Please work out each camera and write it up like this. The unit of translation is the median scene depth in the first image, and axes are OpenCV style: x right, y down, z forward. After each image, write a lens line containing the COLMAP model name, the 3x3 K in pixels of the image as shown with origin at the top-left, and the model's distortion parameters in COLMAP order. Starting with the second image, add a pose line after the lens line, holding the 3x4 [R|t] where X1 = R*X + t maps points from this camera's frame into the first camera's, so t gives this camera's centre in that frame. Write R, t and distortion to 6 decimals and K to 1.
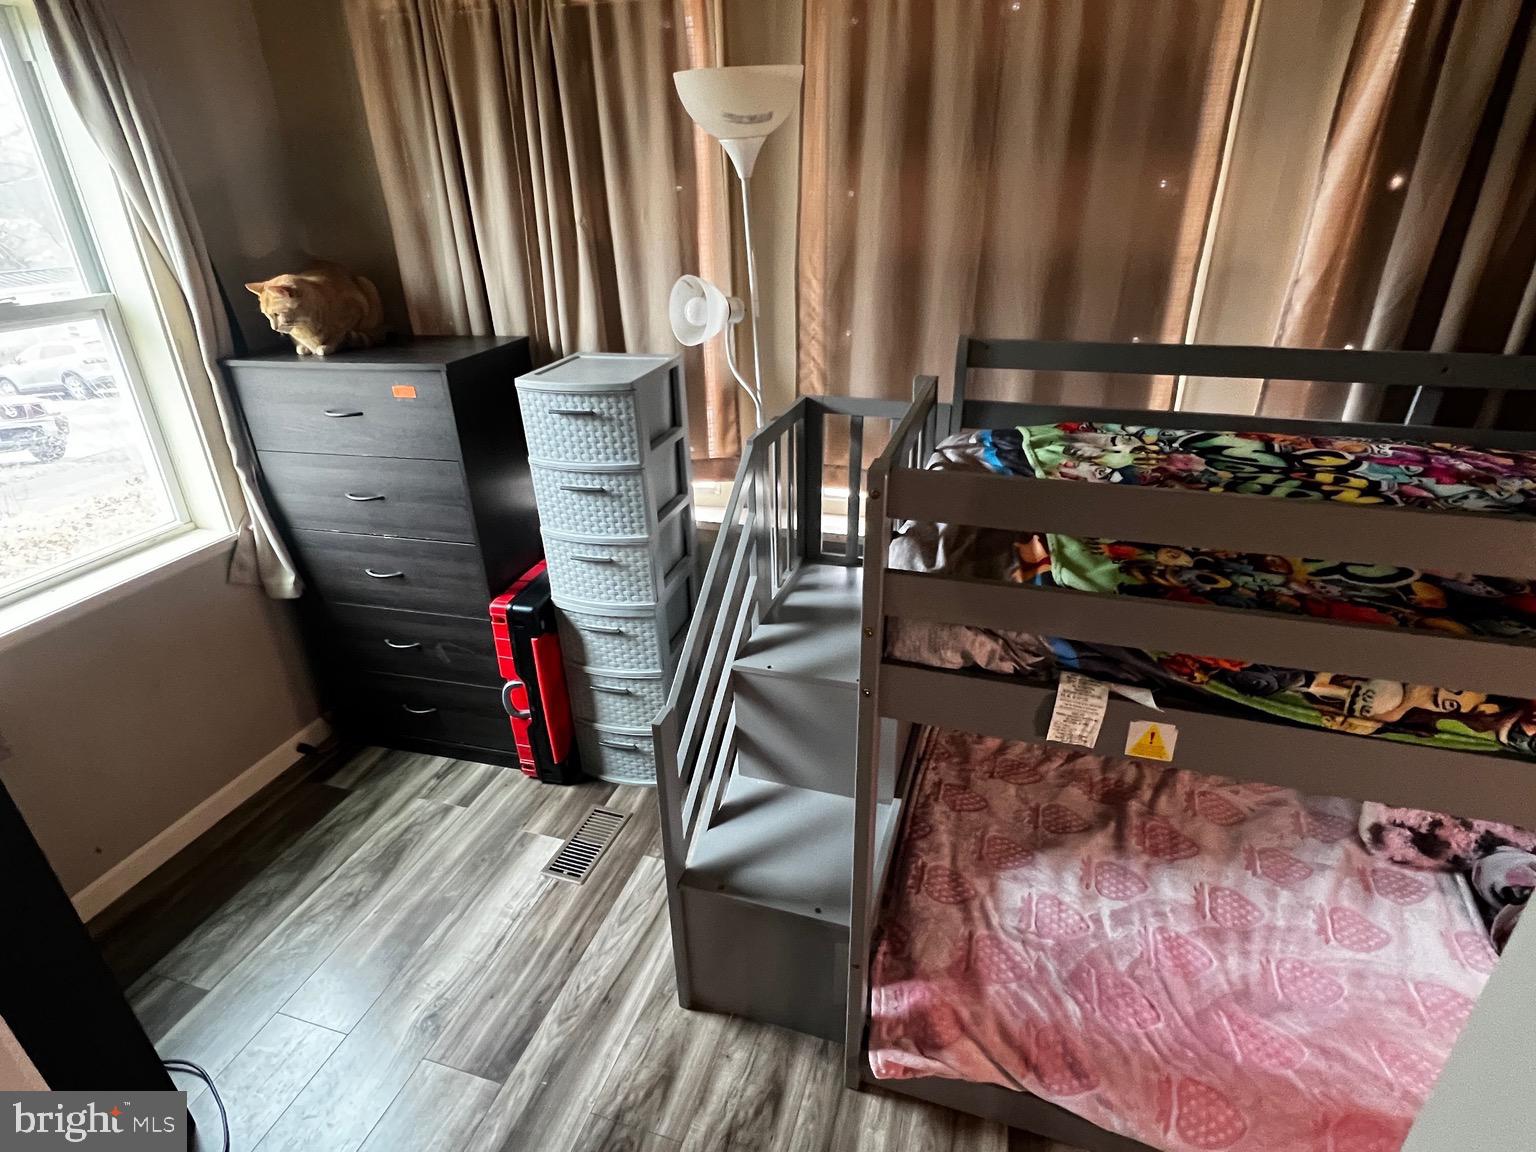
lens RADIAL K [[815.8, 0, 766.4], [0, 815.8, 575.1], [0, 0, 1]] dist [-0.002634, 0.001228]
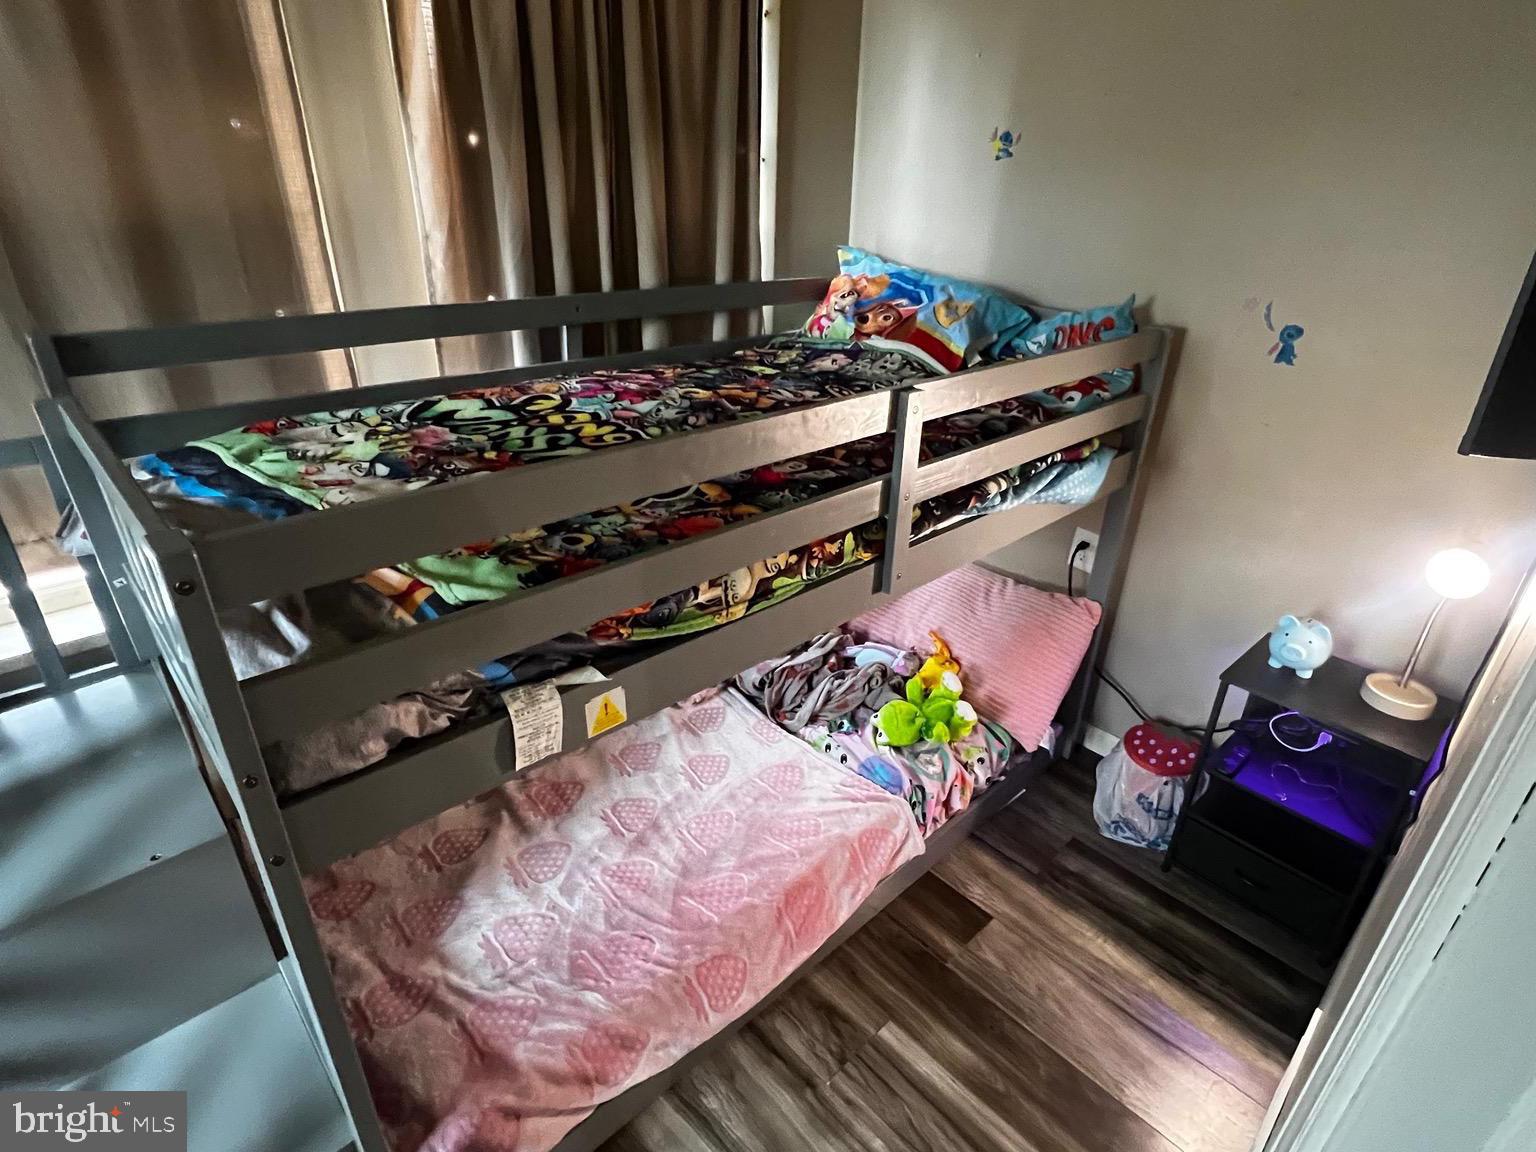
lens RADIAL K [[815.8, 0, 768.2], [0, 815.8, 577.5], [0, 0, 1]] dist [-0.002634, 0.001228]
pose [[0.462164, -0.365015, 0.808188, -0.125656], [0.331264, 0.916447, 0.224475, -0.073907], [-0.822599, 0.163979, 0.544465, 0.209475]]
